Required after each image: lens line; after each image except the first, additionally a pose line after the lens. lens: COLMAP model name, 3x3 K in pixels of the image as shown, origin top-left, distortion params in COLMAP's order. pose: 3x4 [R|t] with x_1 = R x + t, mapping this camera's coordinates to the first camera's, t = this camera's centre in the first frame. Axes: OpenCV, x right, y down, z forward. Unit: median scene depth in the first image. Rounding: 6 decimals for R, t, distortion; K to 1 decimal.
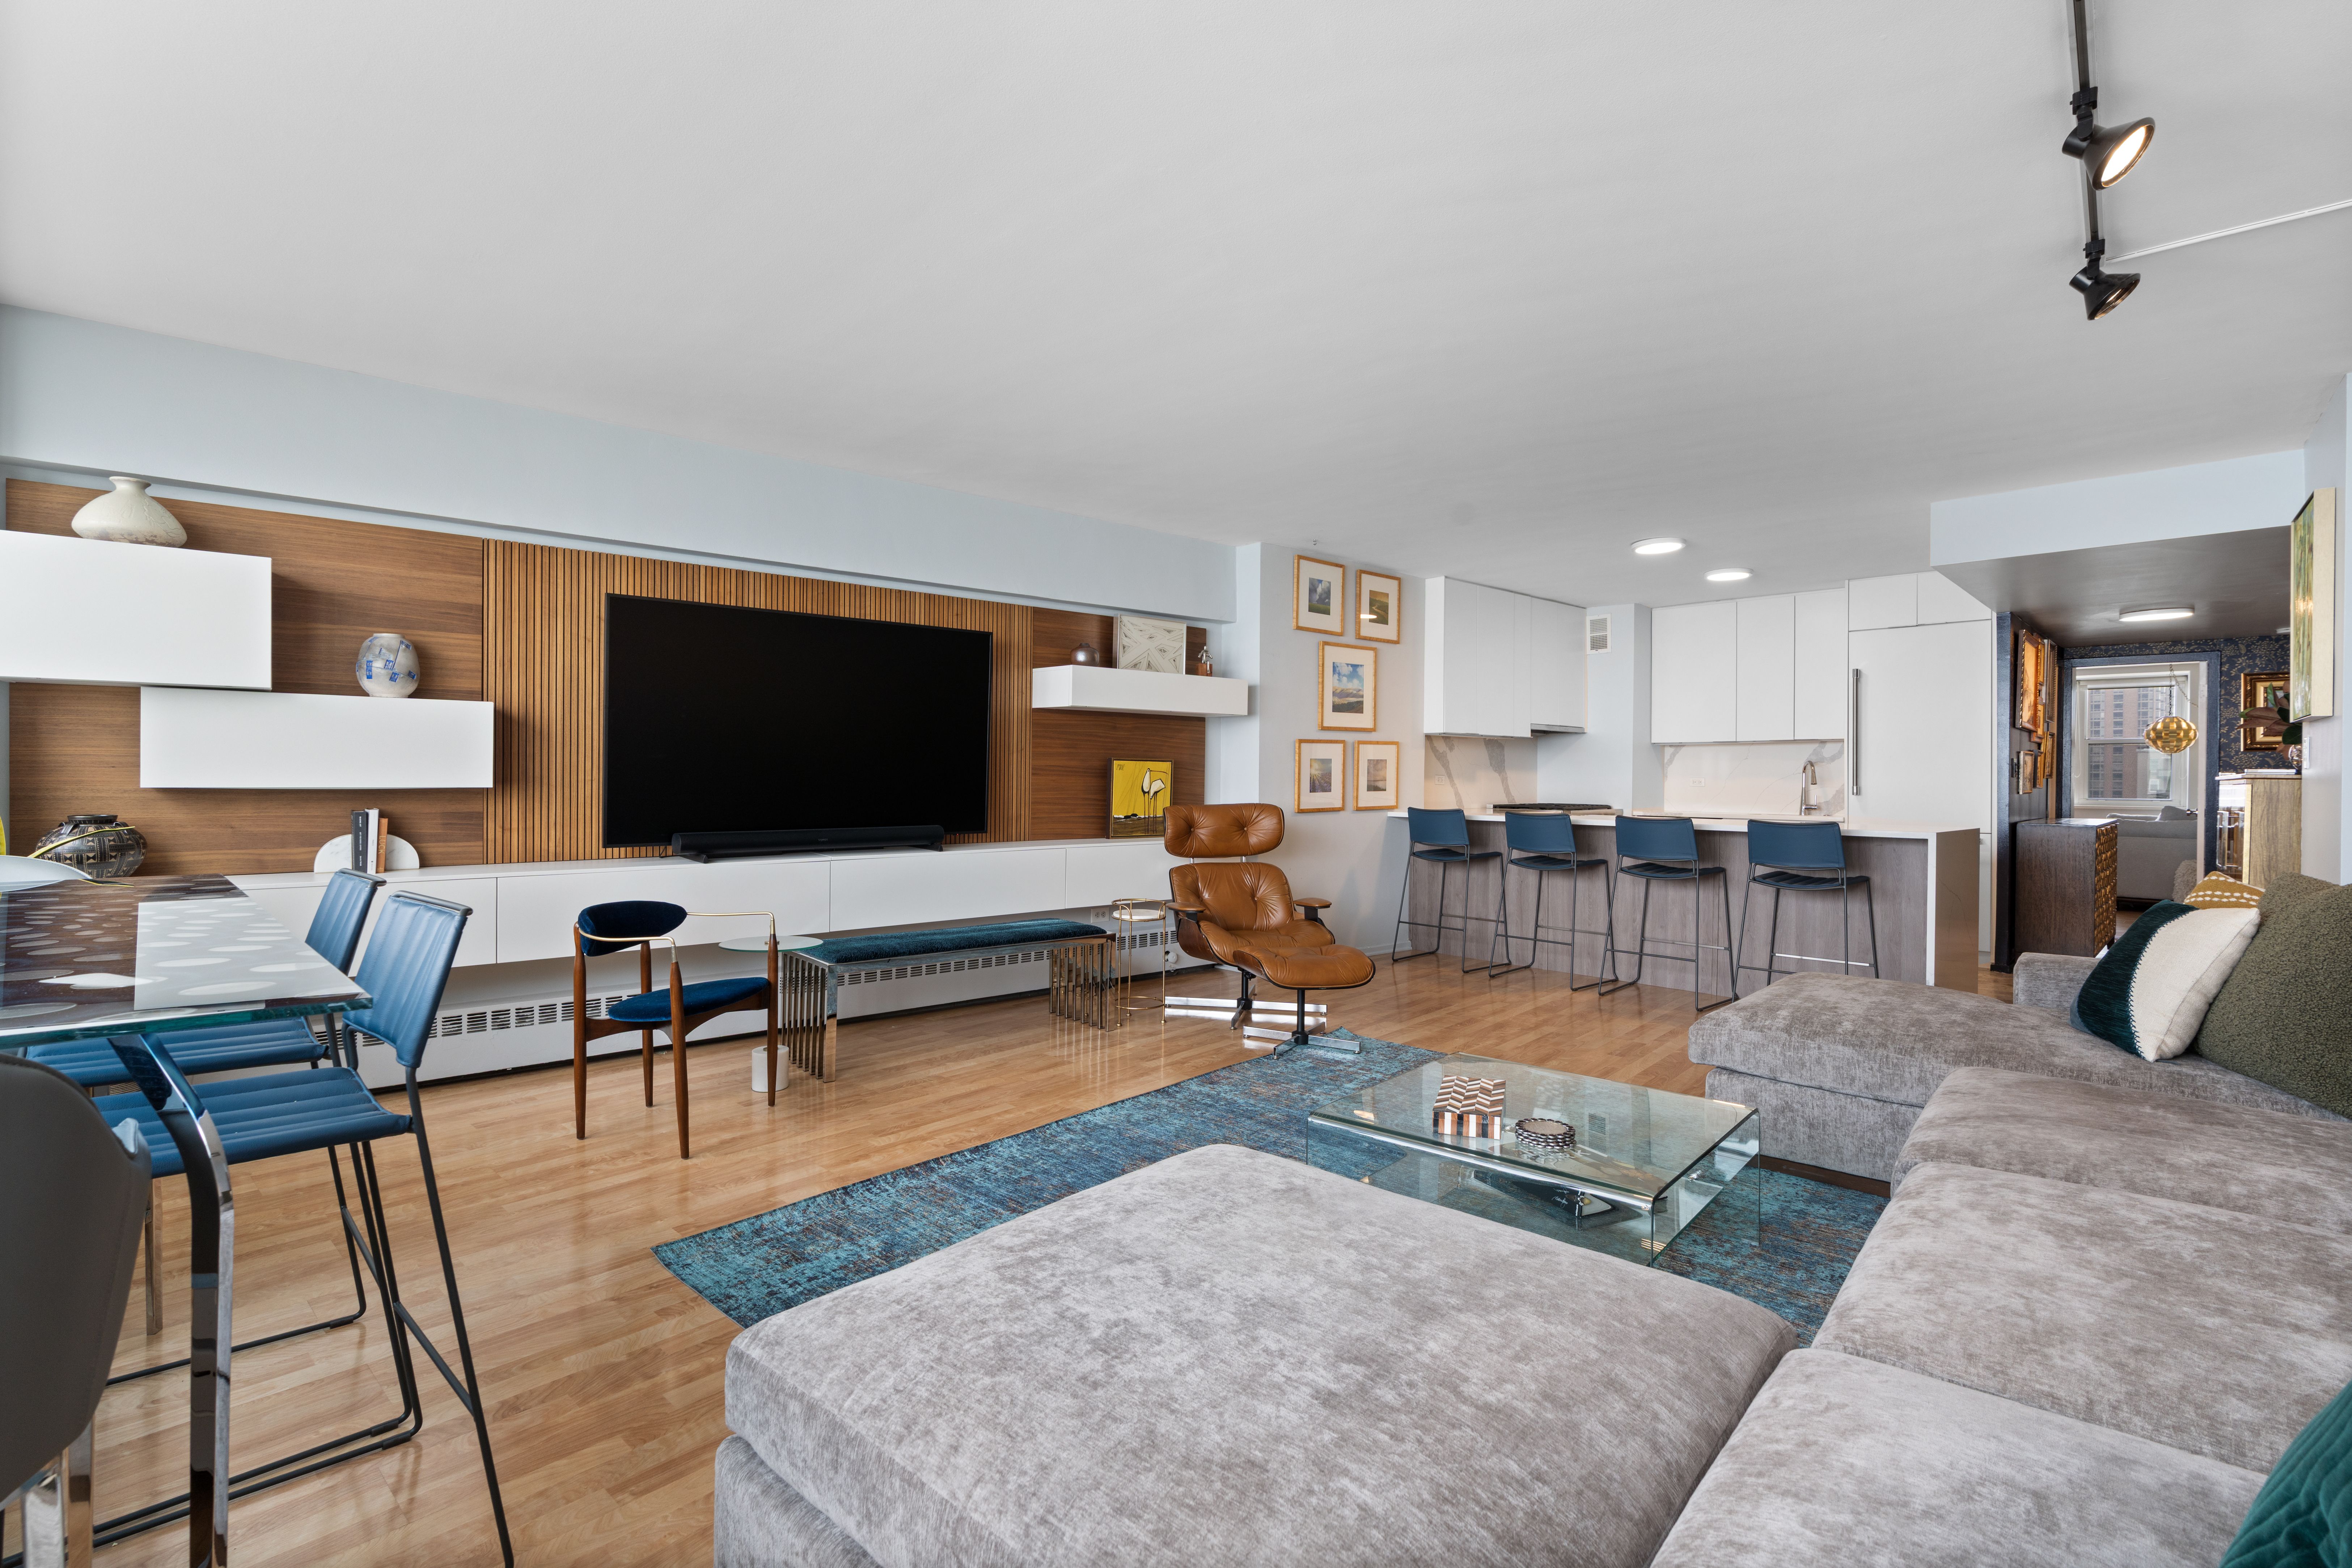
lens RADIAL K [[1075.0, 0, 1161.4], [0, 1075.0, 770.8], [0, 0, 1]] dist [-0.005309, 0.002471]
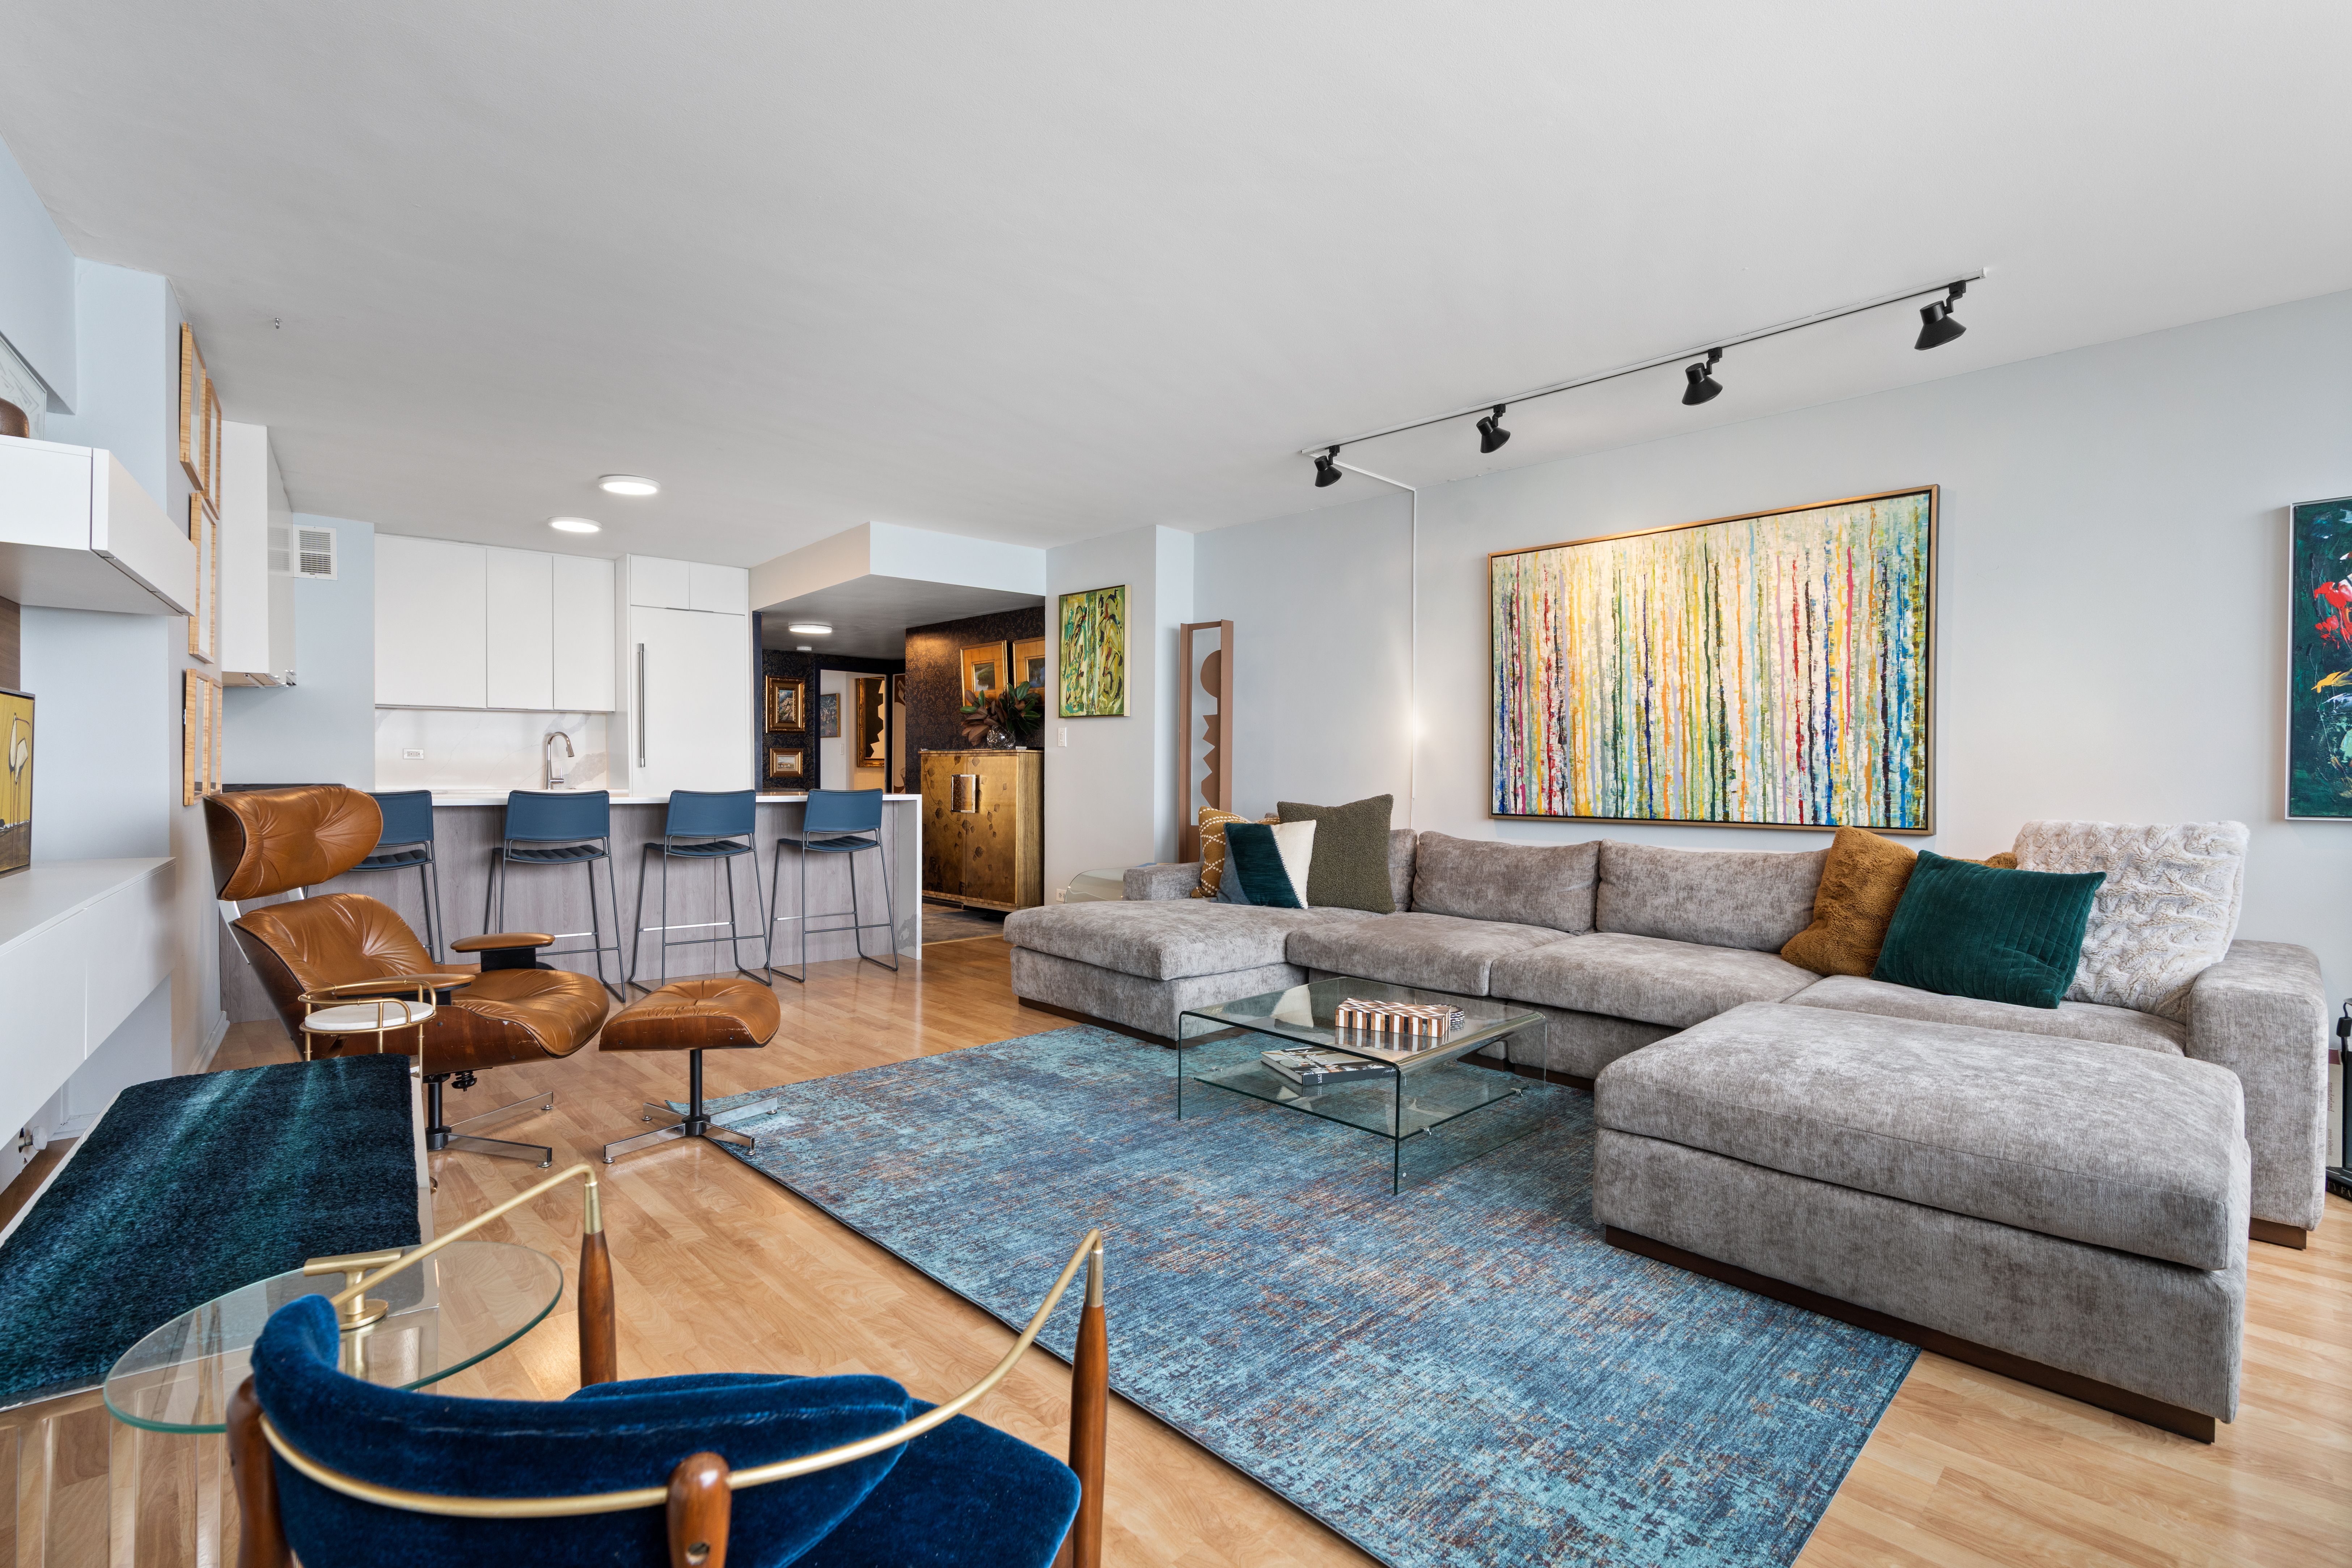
lens RADIAL K [[1075.0, 0, 1170.4], [0, 1075.0, 796.2], [0, 0, 1]] dist [-0.005309, 0.002471]
pose [[0.070213, -0.034330, 0.996941, -0.349763], [-0.011413, 0.999315, 0.035215, 0.008724], [-0.997467, -0.013851, 0.069773, 0.442144]]
